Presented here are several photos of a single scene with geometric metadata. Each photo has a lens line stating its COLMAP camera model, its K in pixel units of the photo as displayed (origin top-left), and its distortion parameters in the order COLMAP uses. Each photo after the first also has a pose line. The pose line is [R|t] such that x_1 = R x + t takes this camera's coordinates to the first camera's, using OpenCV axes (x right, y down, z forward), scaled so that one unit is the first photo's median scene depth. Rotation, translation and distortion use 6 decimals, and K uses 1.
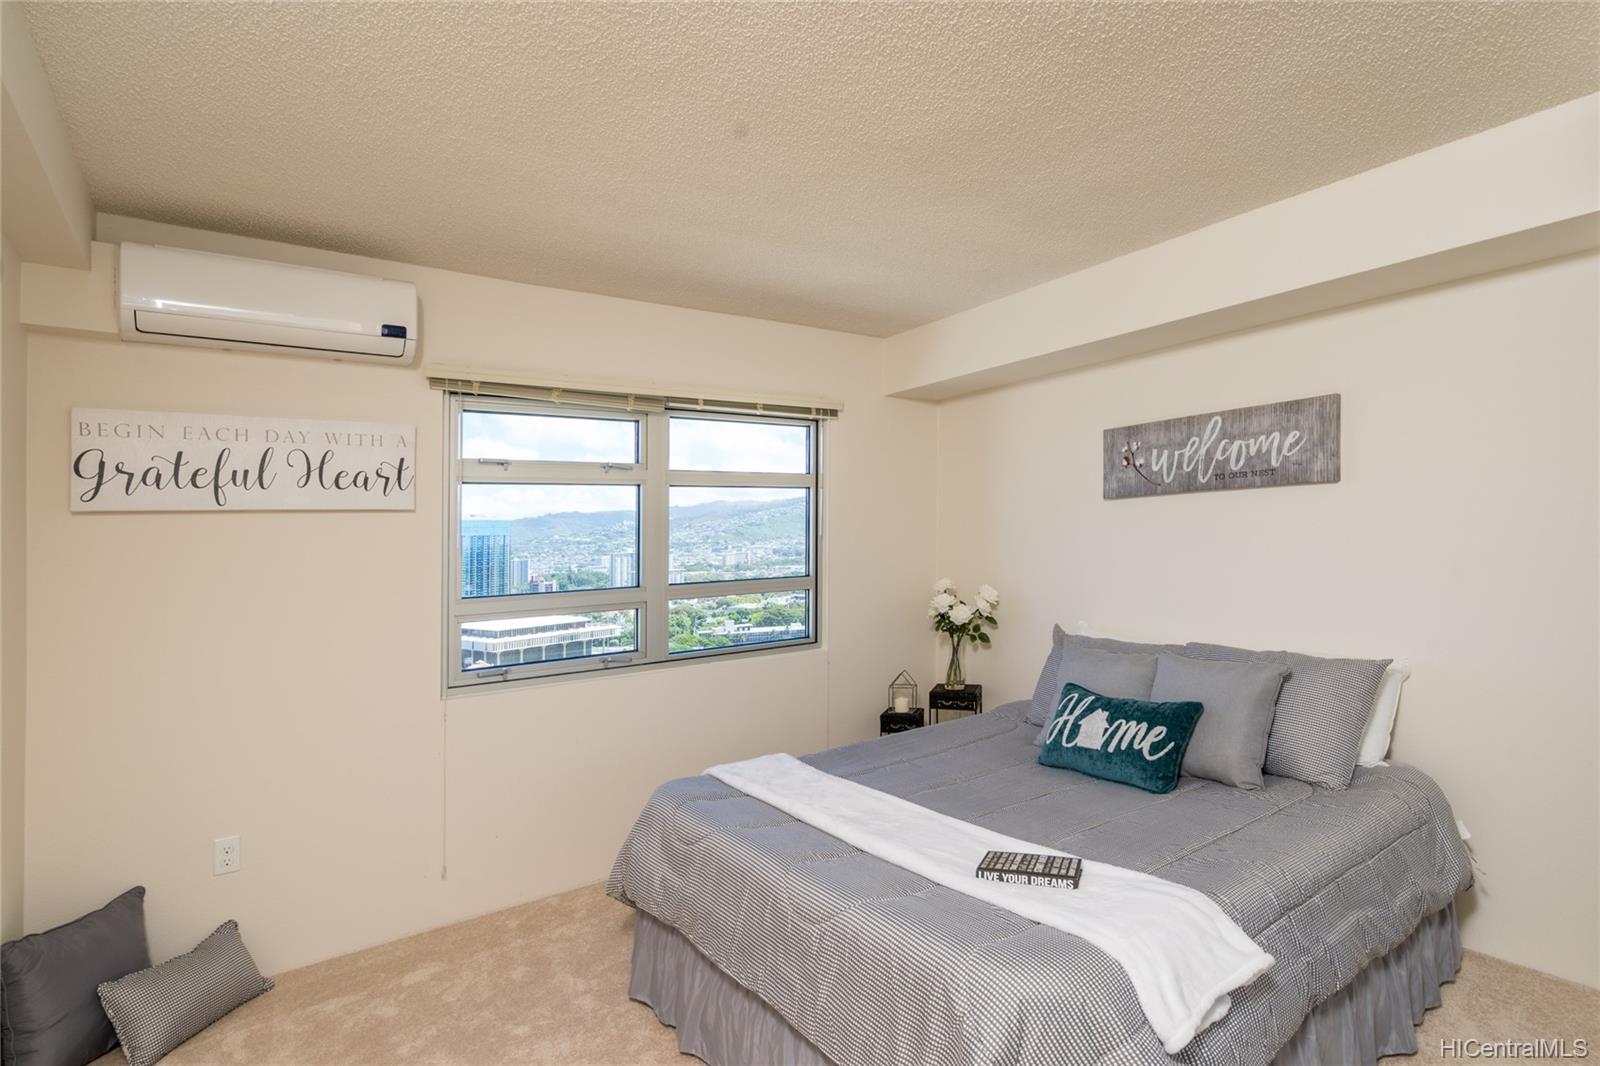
lens RADIAL K [[753.4, 0, 801.2], [0, 753.4, 511.2], [0, 0, 1]] dist [-0.002522, 0.000243]
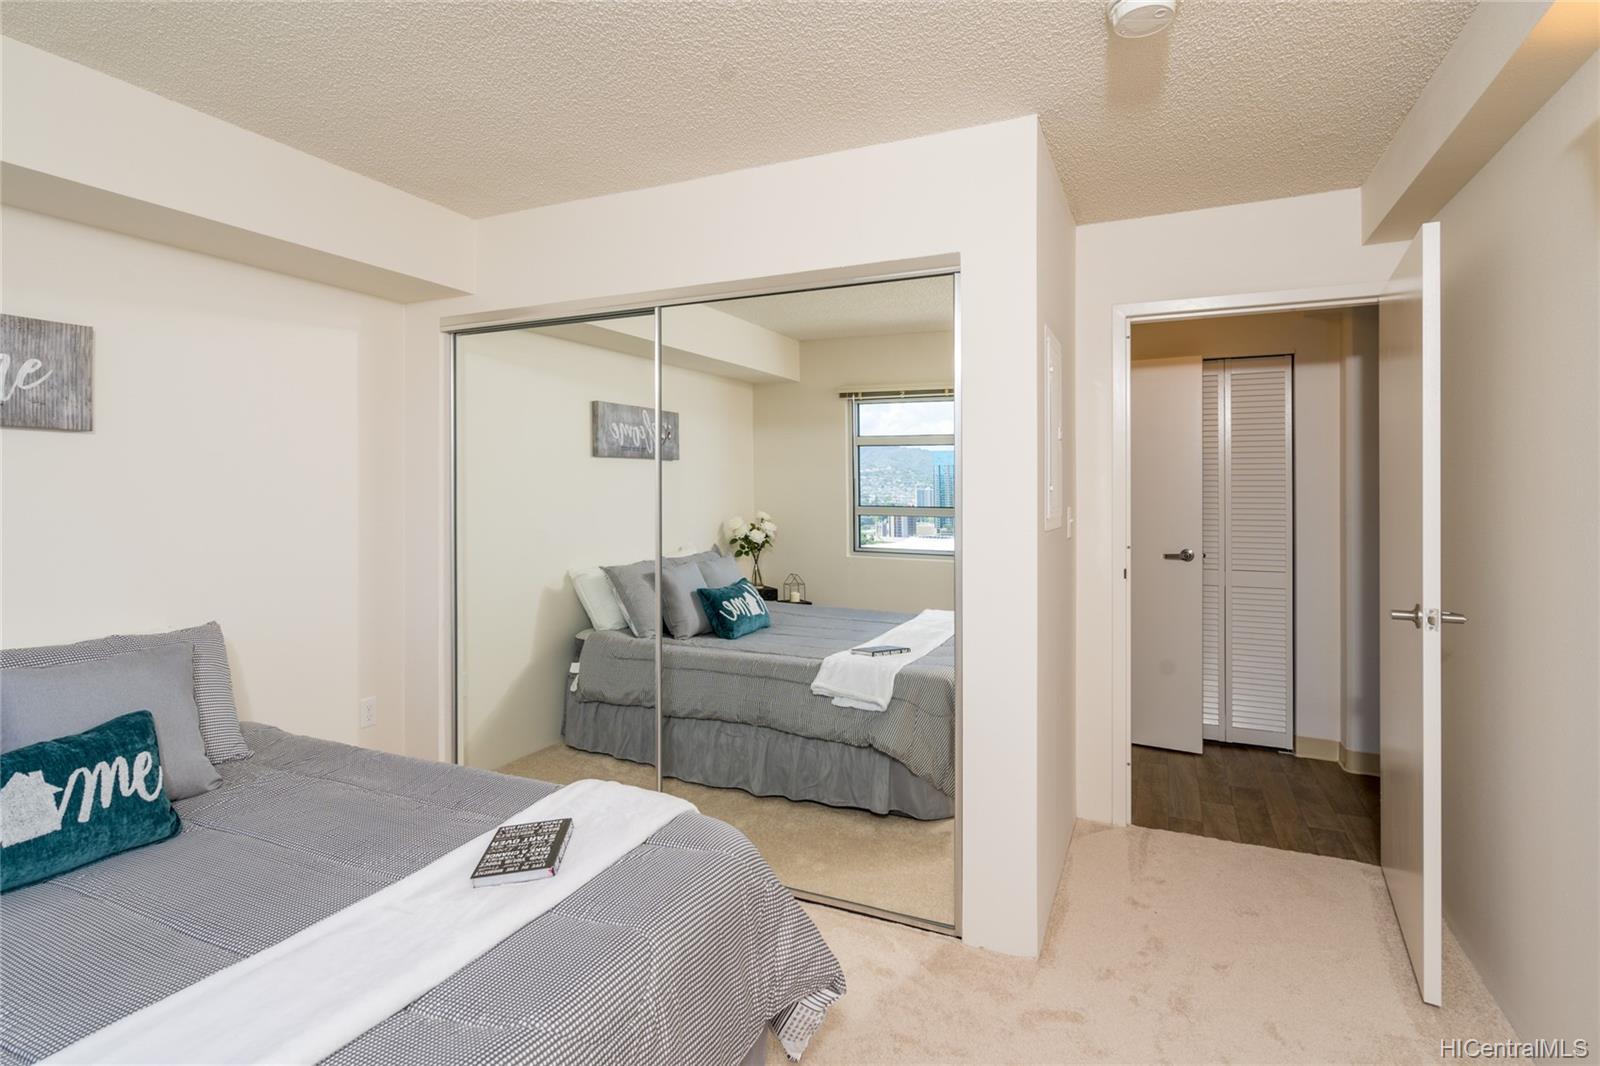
lens RADIAL K [[753.7, 0, 794.1], [0, 753.7, 524.4], [0, 0, 1]] dist [-0.003927, -0.000156]
pose [[-0.447637, -0.007696, 0.894182, -0.385320], [-0.031412, 0.999481, -0.007123, 0.044149], [-0.893664, -0.031276, -0.447646, 0.661740]]
